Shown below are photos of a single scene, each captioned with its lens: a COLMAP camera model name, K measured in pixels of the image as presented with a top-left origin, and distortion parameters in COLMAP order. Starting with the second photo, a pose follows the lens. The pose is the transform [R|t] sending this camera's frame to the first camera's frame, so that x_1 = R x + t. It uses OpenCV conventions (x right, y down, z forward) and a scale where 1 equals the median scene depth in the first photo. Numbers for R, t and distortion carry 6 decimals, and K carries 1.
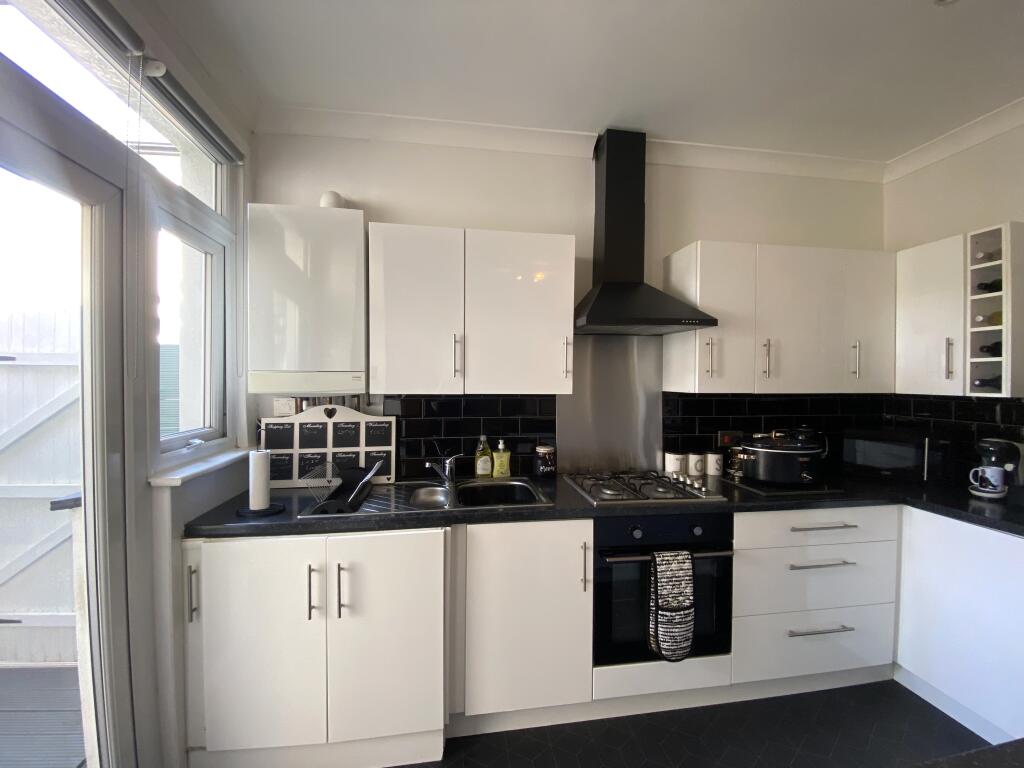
lens RADIAL K [[417.5, 0, 518.4], [0, 417.5, 387.5], [0, 0, 1]] dist [-0.000233, -0.000307]
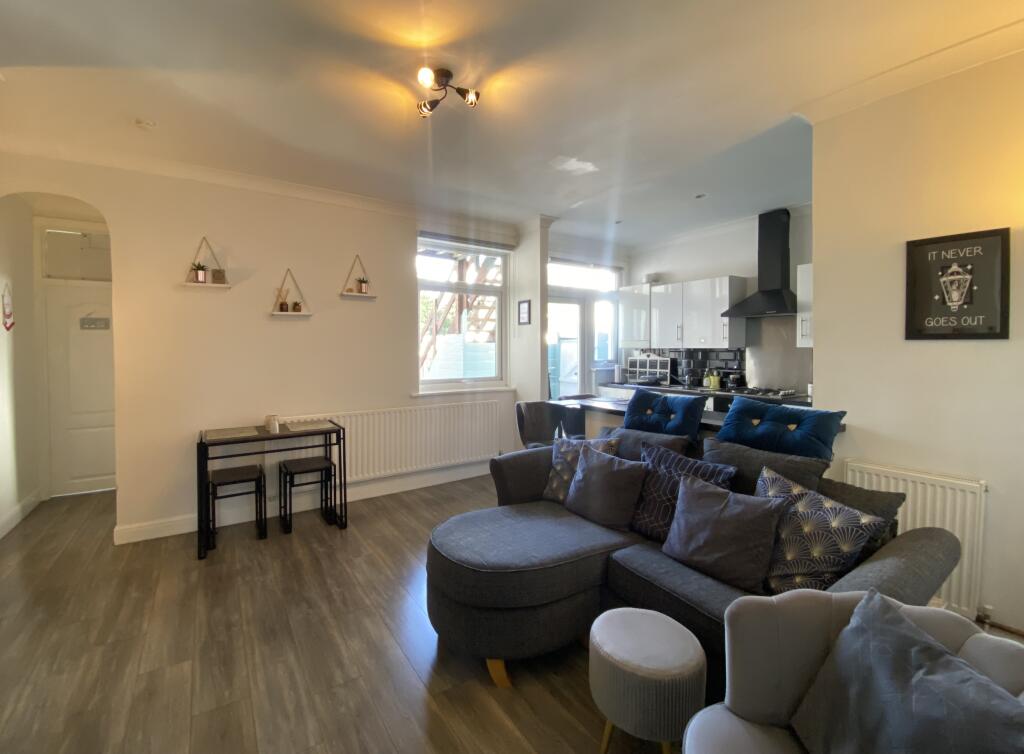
lens RADIAL K [[444.8, 0, 493.1], [0, 444.8, 358.4], [0, 0, 1]] dist [0.003094, 0.000164]
pose [[0.401763, 0.009774, -0.915691, 1.702020], [-0.005541, 0.999951, 0.008242, 0.055671], [0.915727, 0.001762, 0.401798, -1.022220]]
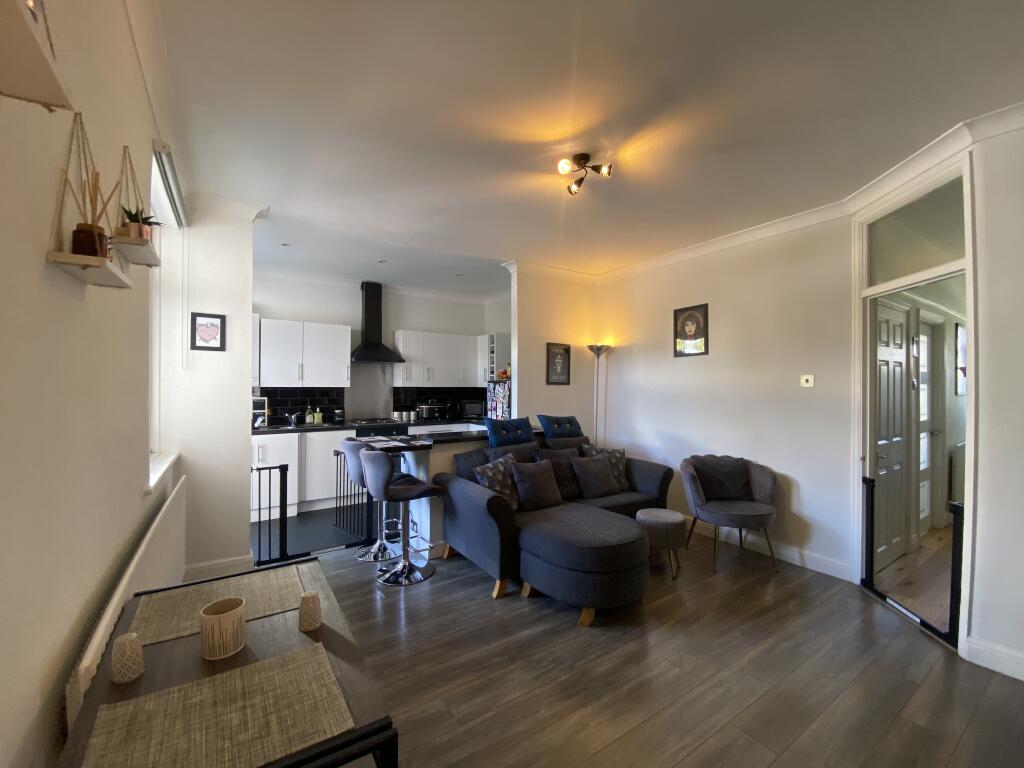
lens RADIAL K [[417.5, 0, 528.8], [0, 417.5, 382.3], [0, 0, 1]] dist [-0.000233, -0.000307]
pose [[0.897699, 0.001807, 0.440605, -0.013554], [0.008508, 0.999734, -0.021435, 0.047719], [-0.440527, 0.022991, 0.897445, -1.700565]]
